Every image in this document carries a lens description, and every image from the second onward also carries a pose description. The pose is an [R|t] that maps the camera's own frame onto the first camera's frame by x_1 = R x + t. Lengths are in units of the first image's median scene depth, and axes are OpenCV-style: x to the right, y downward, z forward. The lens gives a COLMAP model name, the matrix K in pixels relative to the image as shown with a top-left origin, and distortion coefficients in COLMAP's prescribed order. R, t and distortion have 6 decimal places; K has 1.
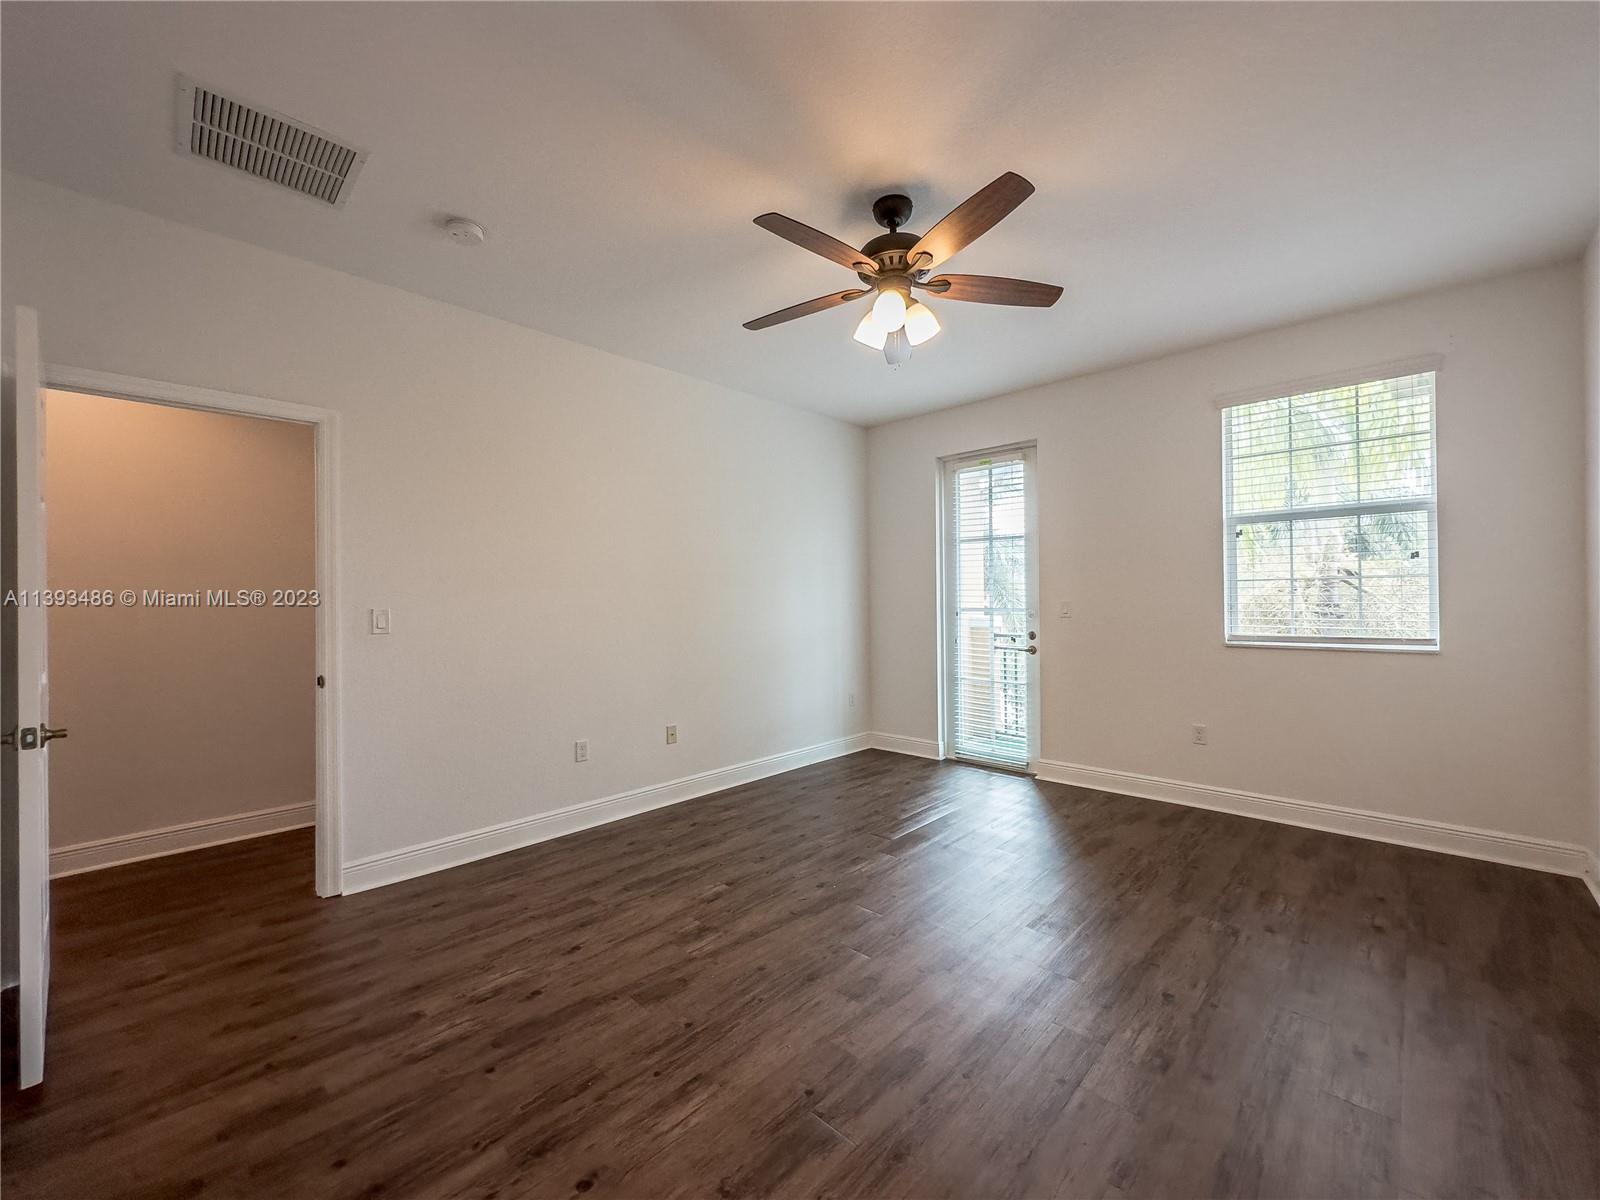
lens RADIAL K [[641.5, 0, 796.8], [0, 641.5, 600.9], [0, 0, 1]] dist [-0.003799, 0.001174]
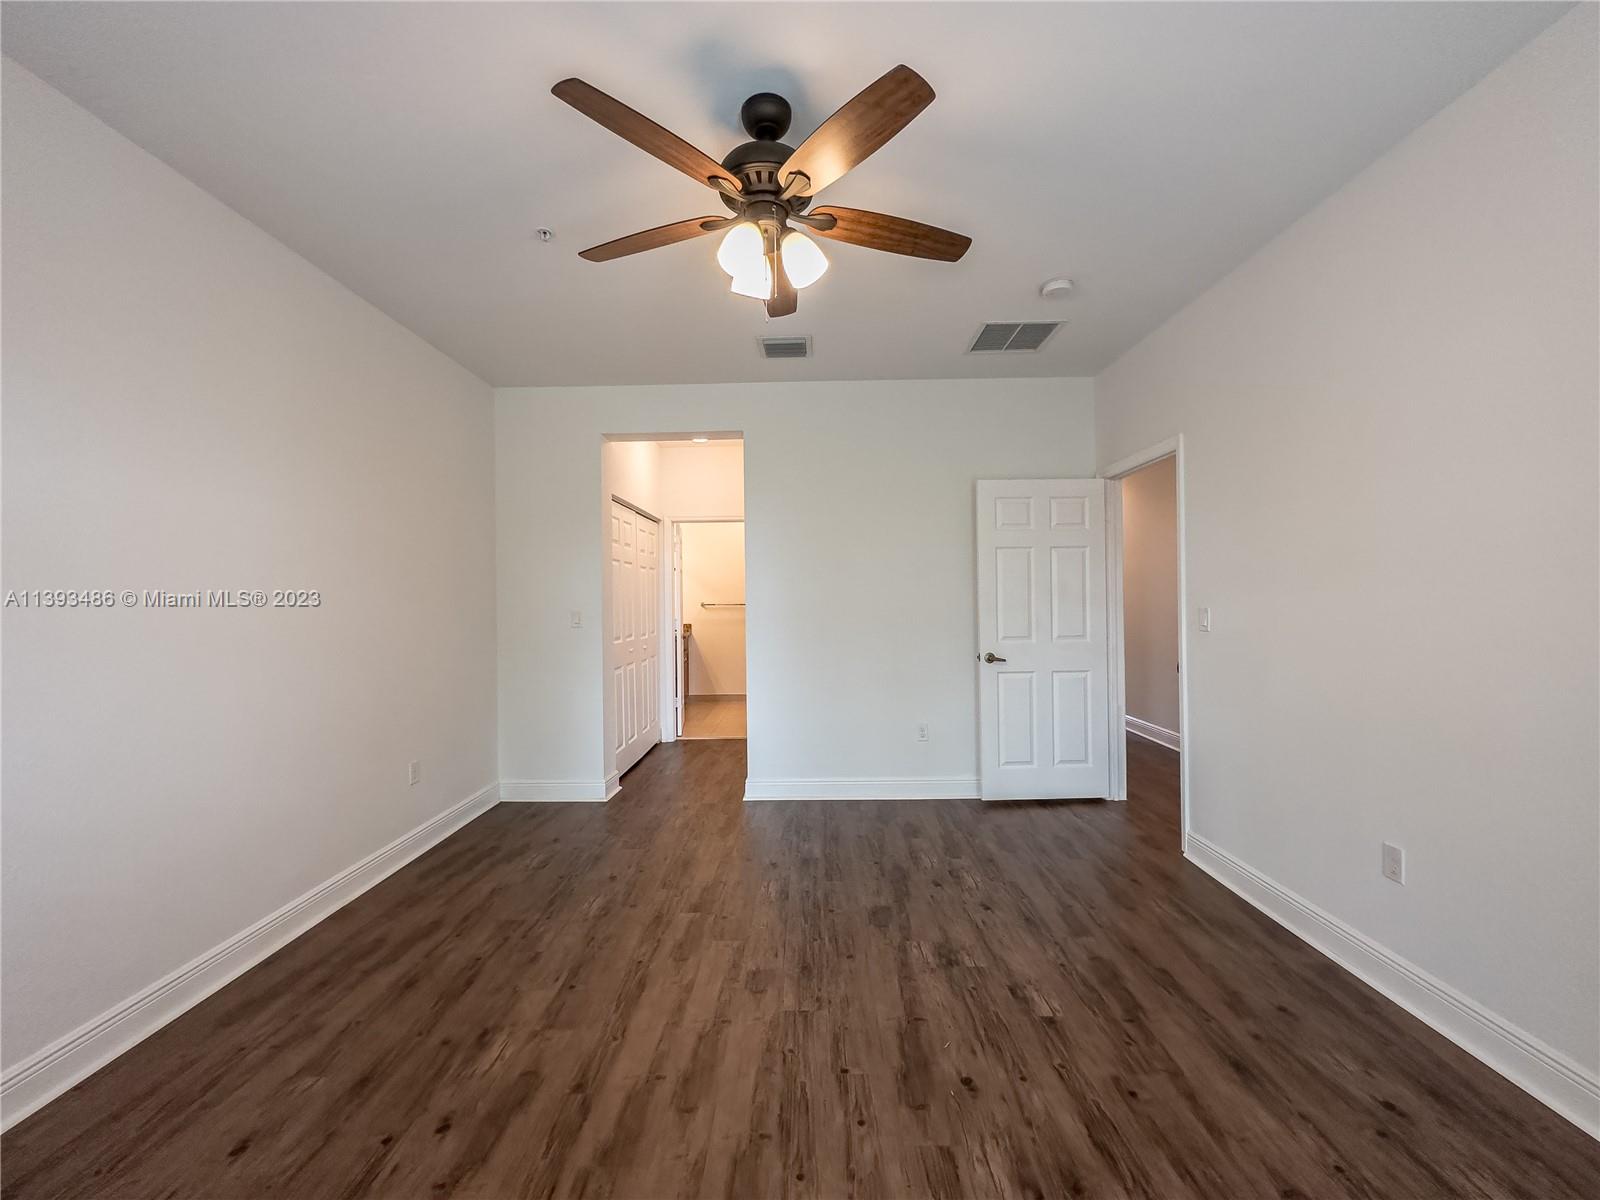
lens RADIAL K [[641.5, 0, 797.7], [0, 641.5, 599.5], [0, 0, 1]] dist [-0.003799, 0.001174]
pose [[-0.729885, 0.018914, -0.683309, 0.482863], [0.018015, 0.999802, 0.008431, -0.018267], [0.683333, -0.006156, -0.730081, 1.151053]]
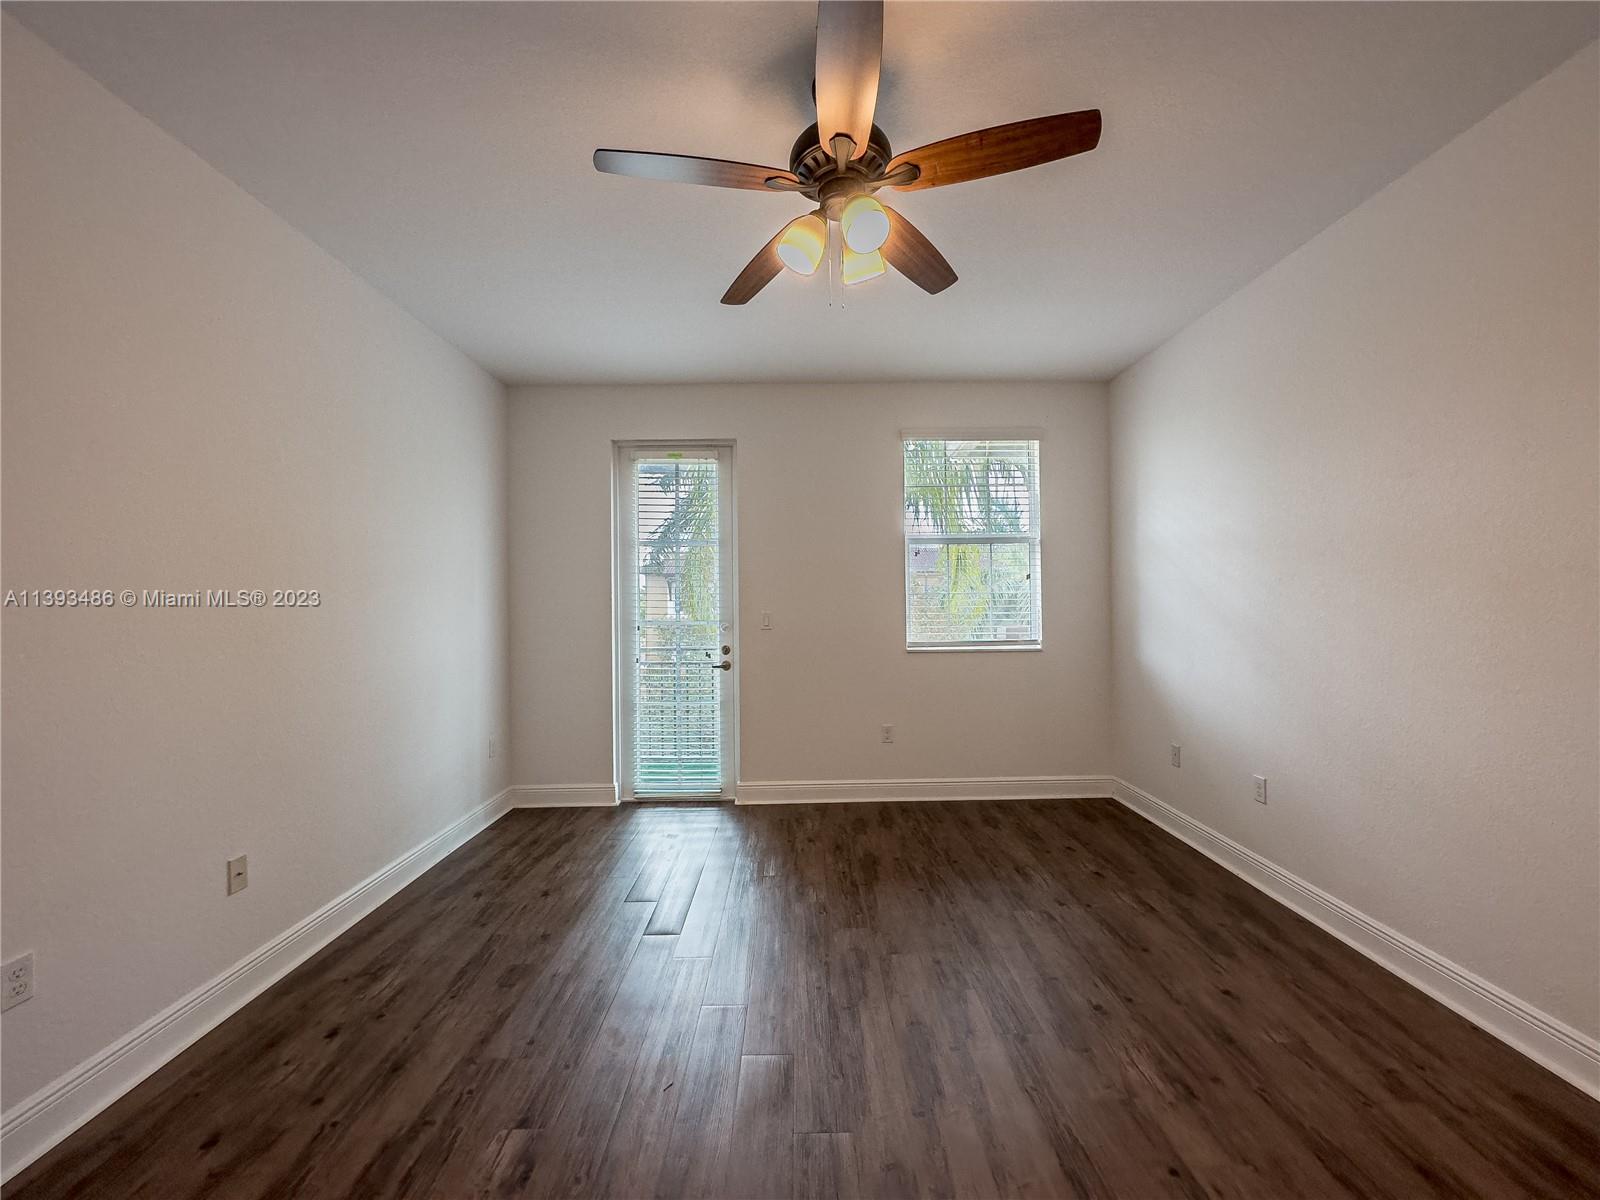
lens RADIAL K [[641.5, 0, 799.2], [0, 641.5, 597.5], [0, 0, 1]] dist [-0.003799, 0.001174]
pose [[0.715164, 0.007511, 0.698916, -0.286318], [0.005125, 0.999859, -0.015989, -0.008767], [-0.698938, 0.015016, 0.715025, 0.368531]]
